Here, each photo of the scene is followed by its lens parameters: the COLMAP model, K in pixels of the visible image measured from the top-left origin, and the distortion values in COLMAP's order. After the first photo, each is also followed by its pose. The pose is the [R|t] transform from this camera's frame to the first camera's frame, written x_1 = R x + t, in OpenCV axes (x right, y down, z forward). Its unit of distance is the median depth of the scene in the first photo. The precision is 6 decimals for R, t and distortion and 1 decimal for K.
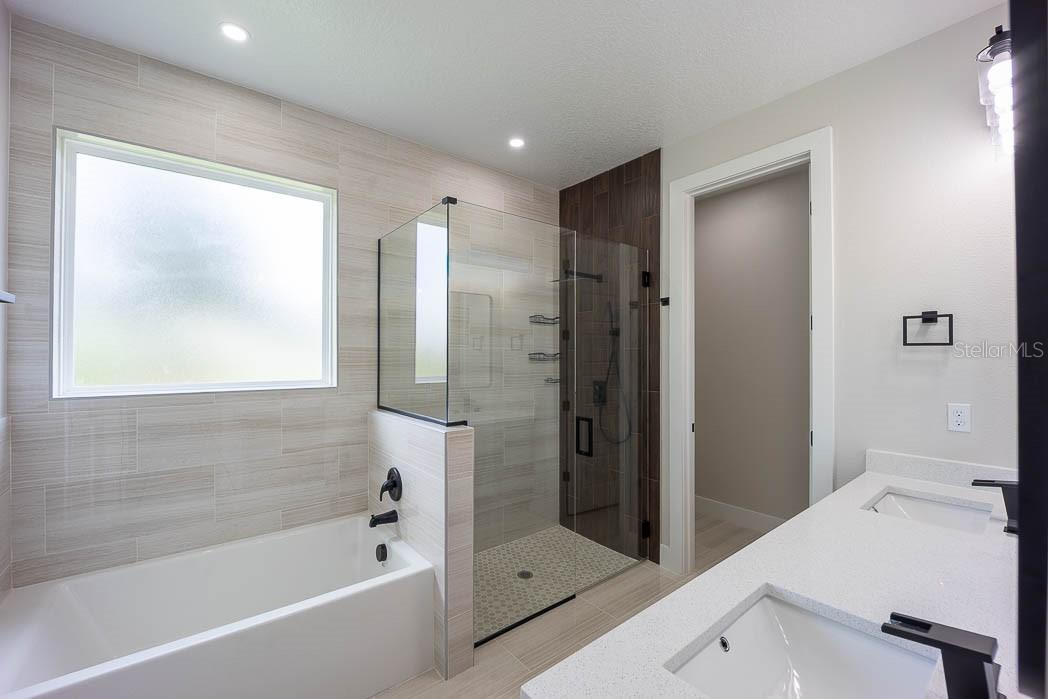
lens RADIAL K [[430.1, 0, 525.0], [0, 430.1, 351.9], [0, 0, 1]] dist [-0.001146, -0.000259]
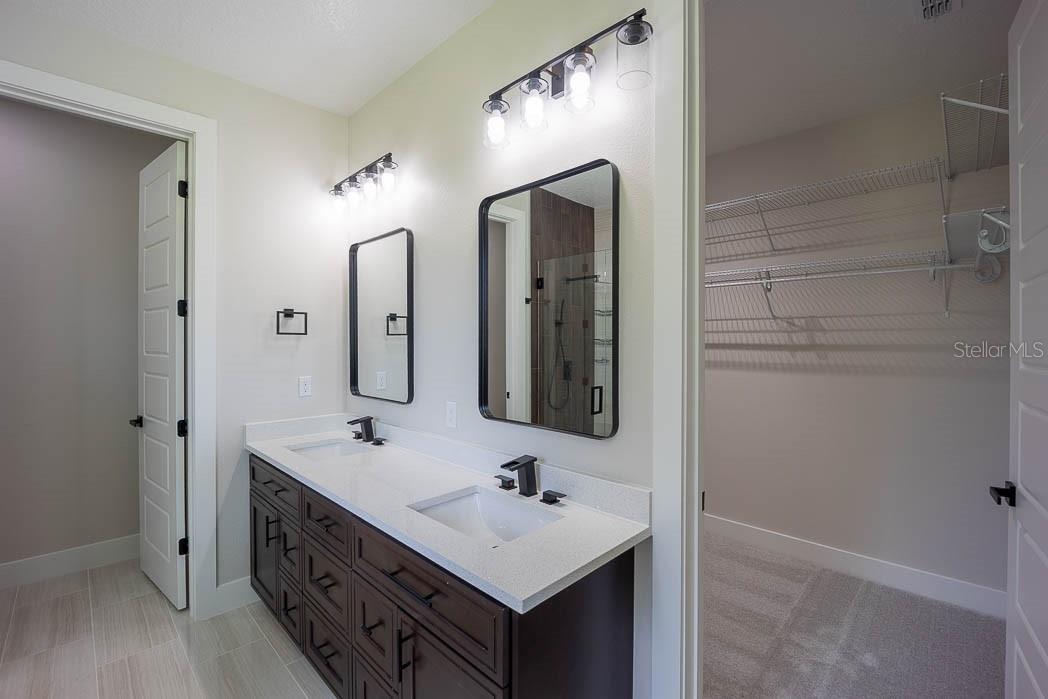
lens RADIAL K [[384.8, 0, 524.0], [0, 384.8, 349.5], [0, 0, 1]] dist [-0.000852, -0.000109]
pose [[-0.005393, -0.021328, 0.999758, -0.253288], [-0.004783, 0.999762, 0.021302, 0.002509], [-0.999974, -0.004667, -0.005494, 0.291562]]
